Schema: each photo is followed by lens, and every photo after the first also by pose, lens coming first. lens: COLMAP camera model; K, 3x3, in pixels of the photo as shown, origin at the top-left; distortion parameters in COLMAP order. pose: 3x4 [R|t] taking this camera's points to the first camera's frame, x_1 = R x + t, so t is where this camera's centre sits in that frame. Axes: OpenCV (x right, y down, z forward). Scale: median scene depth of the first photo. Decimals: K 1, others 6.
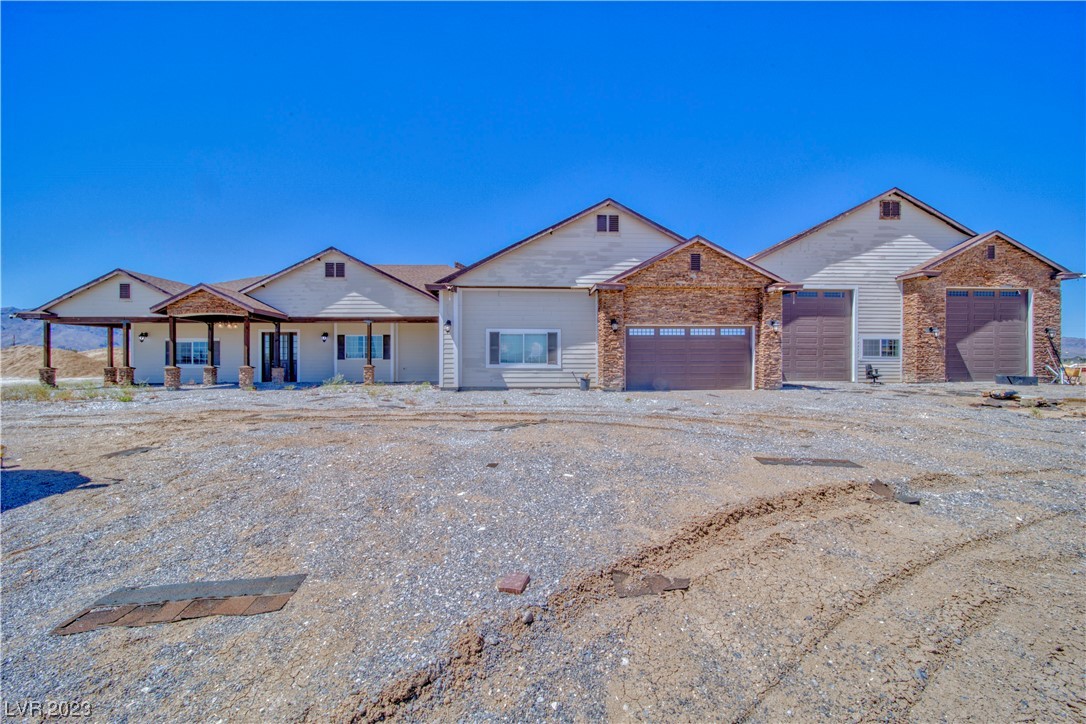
lens RADIAL K [[381.6, 0, 543.1], [0, 381.6, 359.3], [0, 0, 1]] dist [-0.008244, 0.000072]
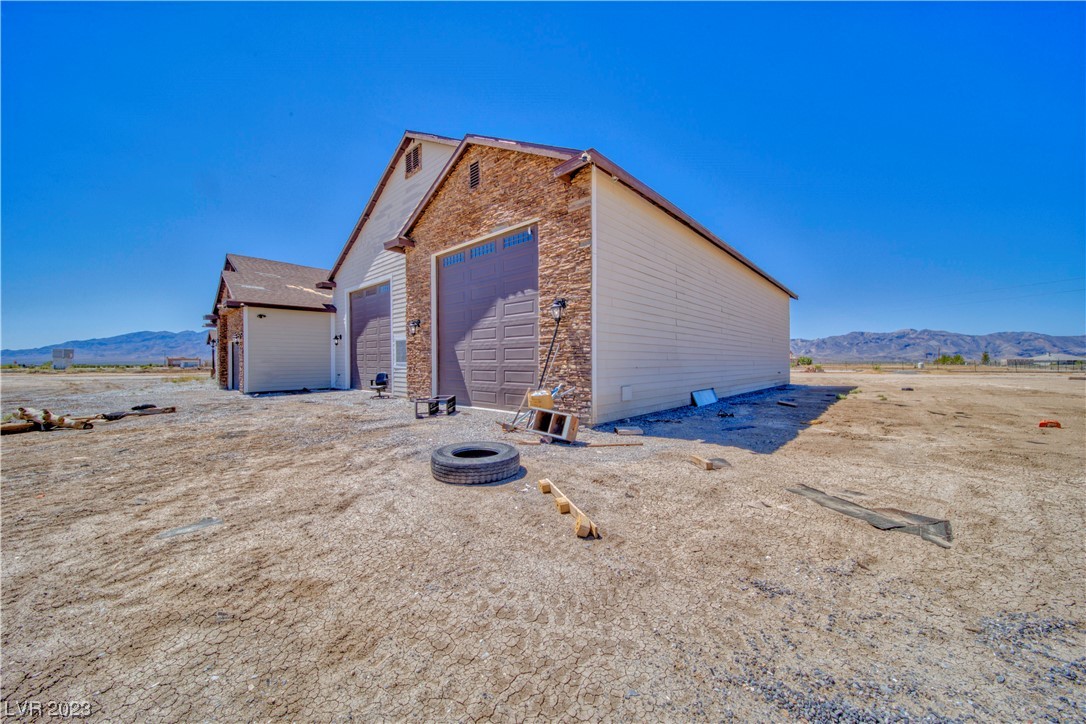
lens RADIAL K [[381.6, 0, 540.7], [0, 381.6, 364.3], [0, 0, 1]] dist [-0.008244, 0.000072]
pose [[0.717942, -0.002294, -0.696099, 1.634420], [0.001224, 0.999997, -0.002032, -0.003311], [0.696102, 0.000607, 0.717943, 0.657481]]
